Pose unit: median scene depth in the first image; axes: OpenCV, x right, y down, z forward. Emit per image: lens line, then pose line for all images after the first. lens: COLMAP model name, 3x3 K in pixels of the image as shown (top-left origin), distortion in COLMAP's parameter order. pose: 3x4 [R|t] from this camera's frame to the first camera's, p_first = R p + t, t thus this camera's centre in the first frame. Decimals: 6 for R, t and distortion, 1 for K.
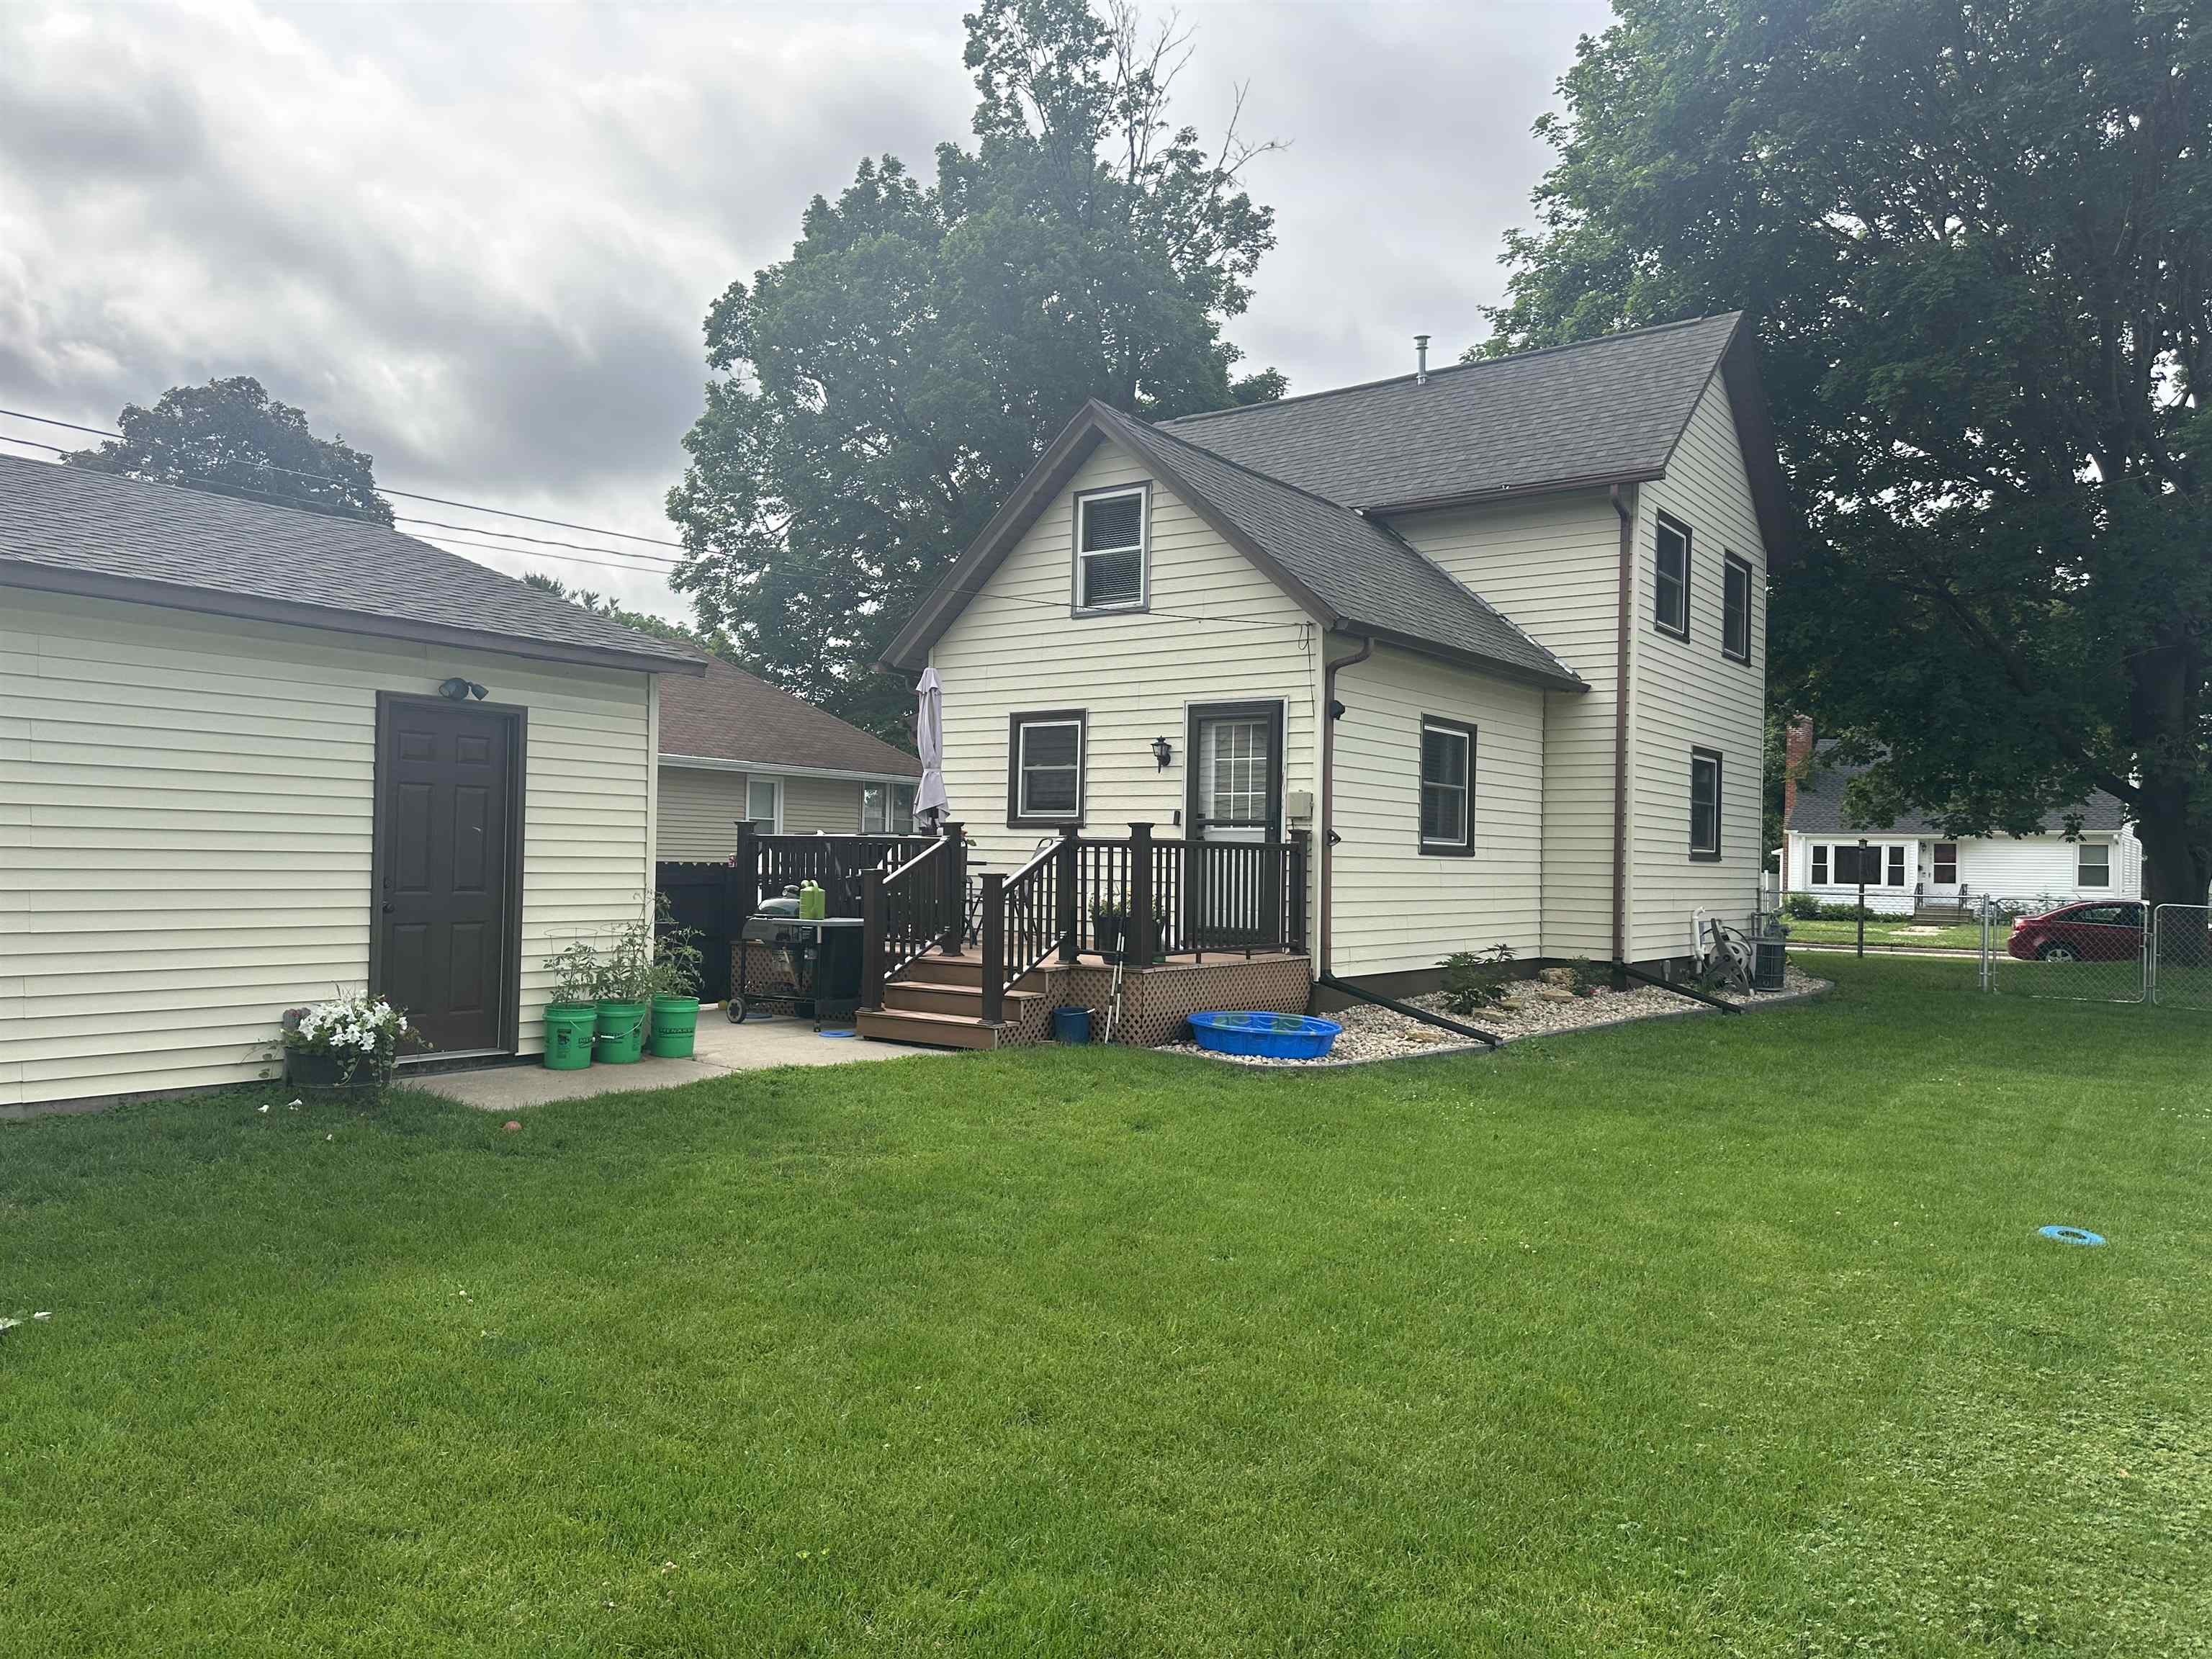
lens RADIAL K [[1568.4, 0, 1087.5], [0, 1568.4, 835.7], [0, 0, 1]] dist [0.078883, -0.095888]
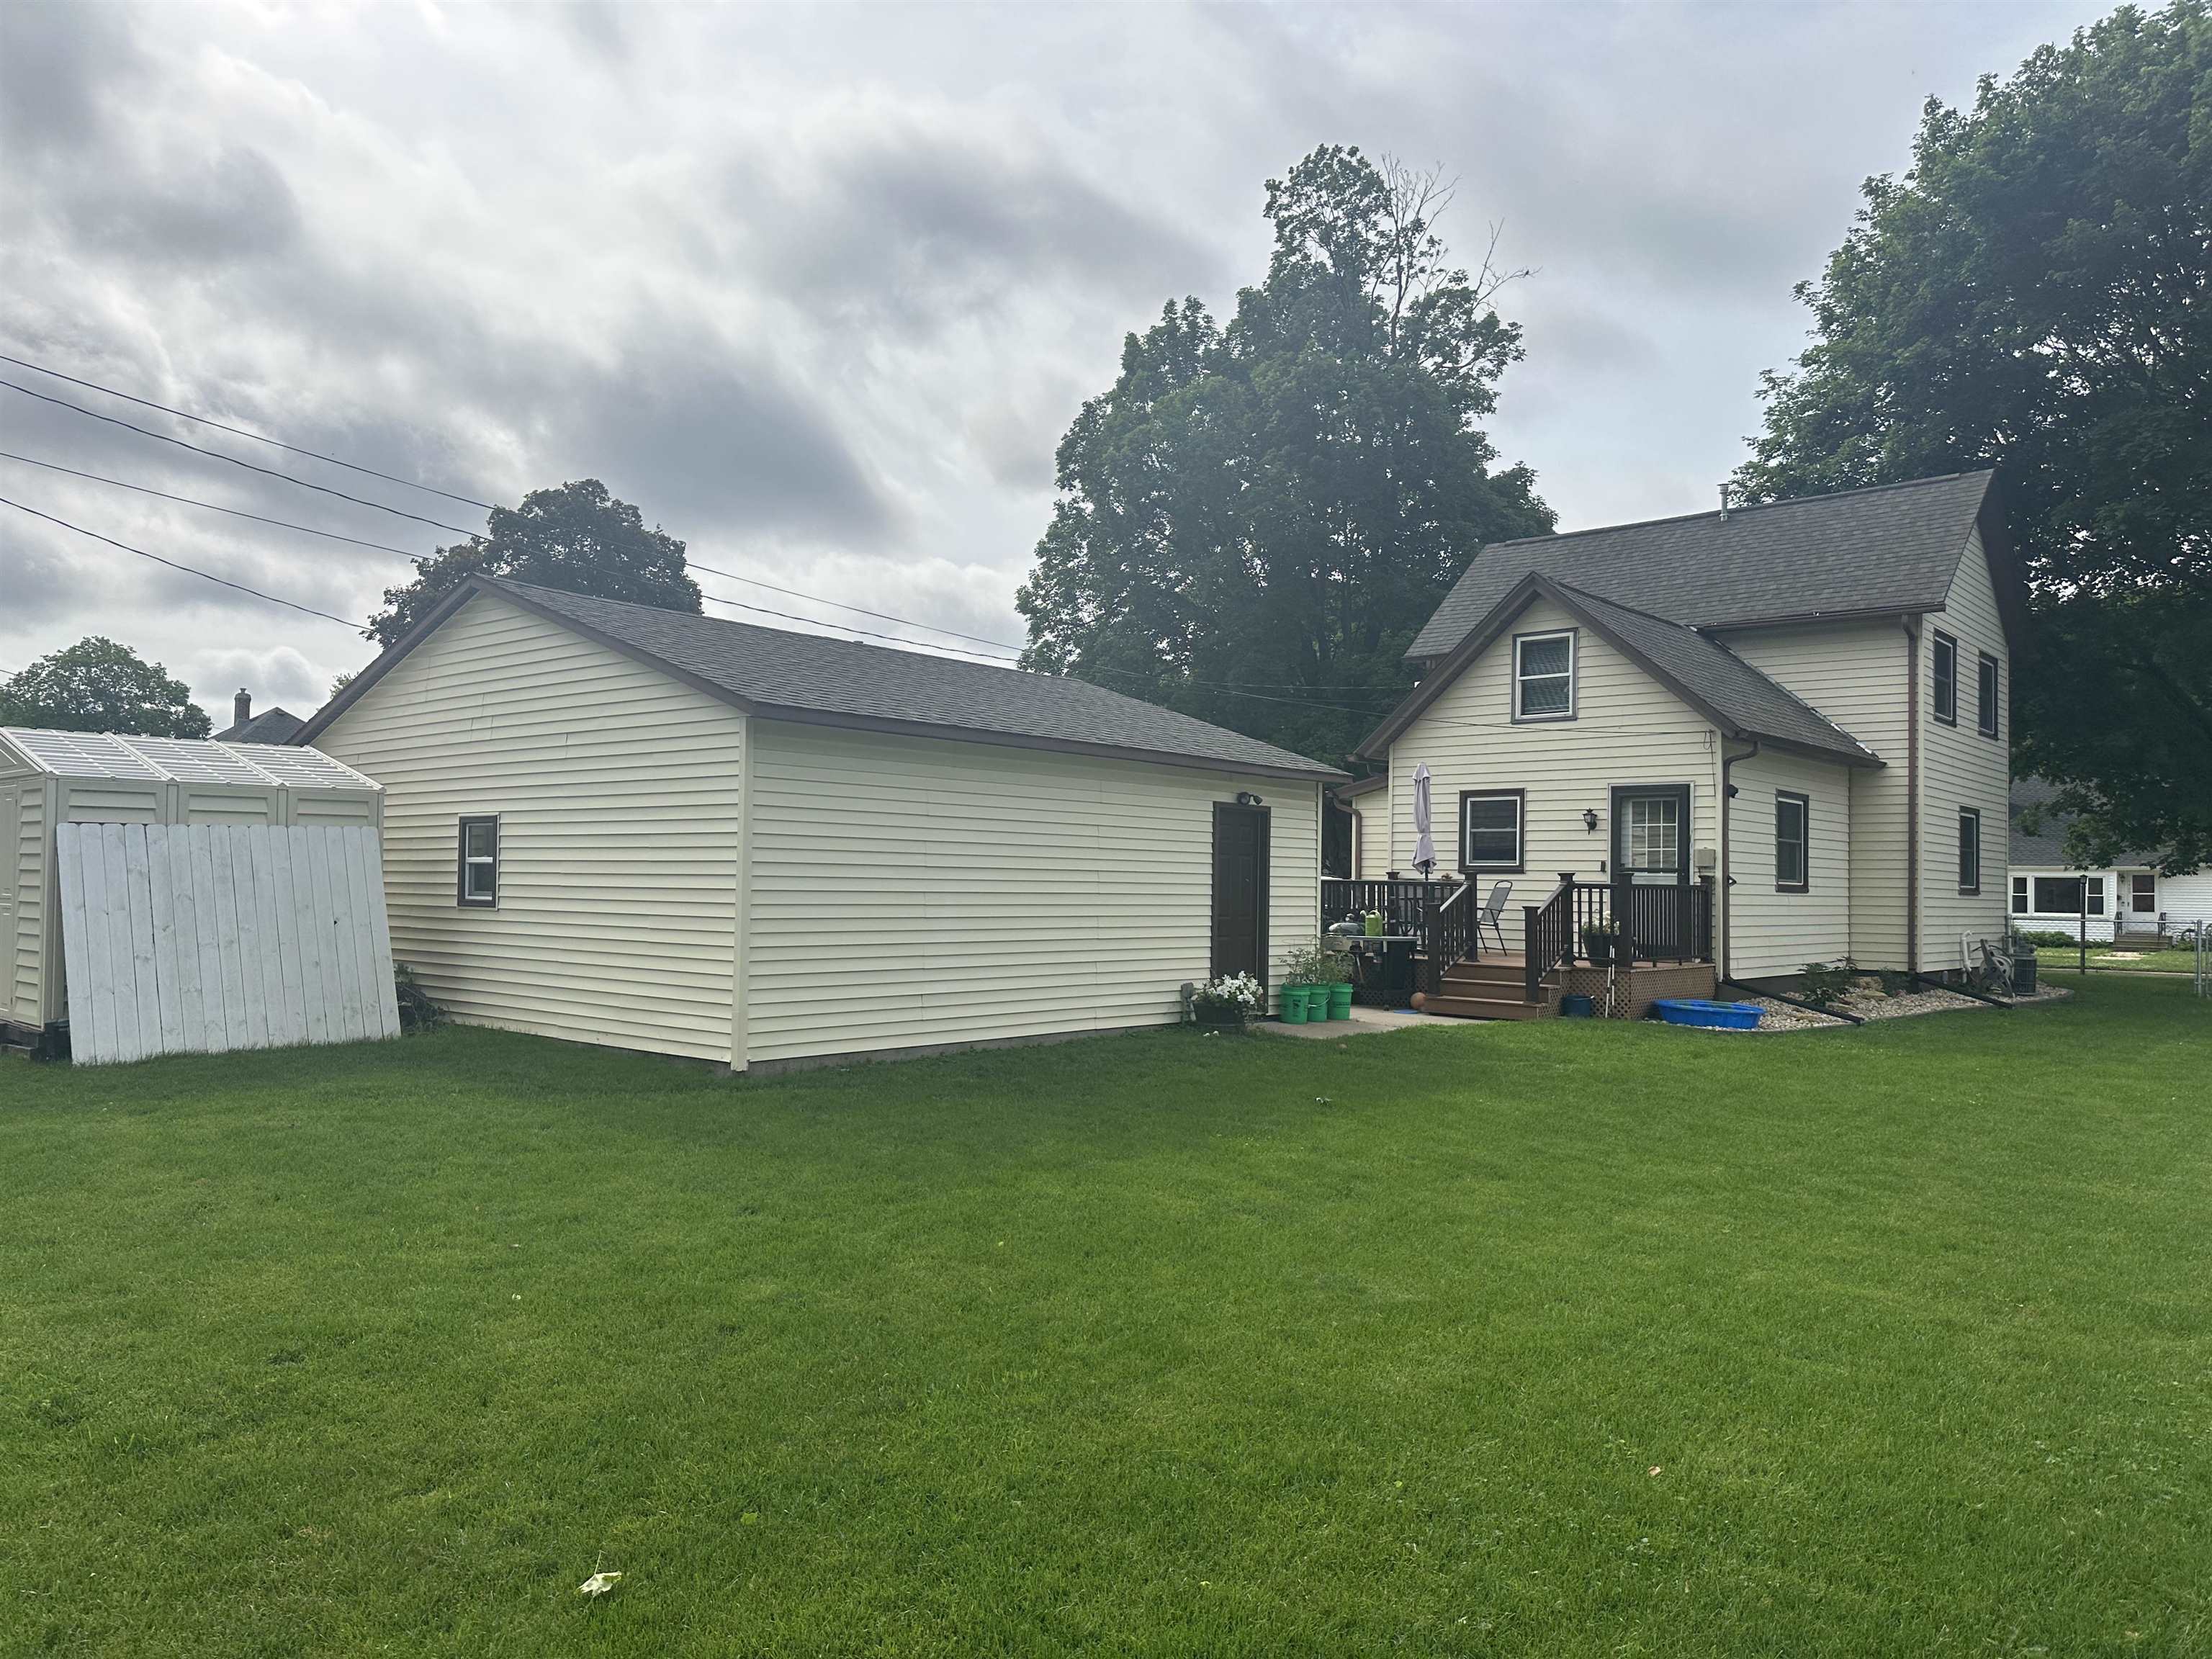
lens RADIAL K [[1568.4, 0, 1097.1], [0, 1568.4, 843.1], [0, 0, 1]] dist [0.078883, -0.095888]
pose [[0.996990, -0.006827, -0.077227, -0.227159], [0.005634, 0.999862, -0.015651, -0.010212], [0.077324, 0.015168, 0.996891, -0.359621]]
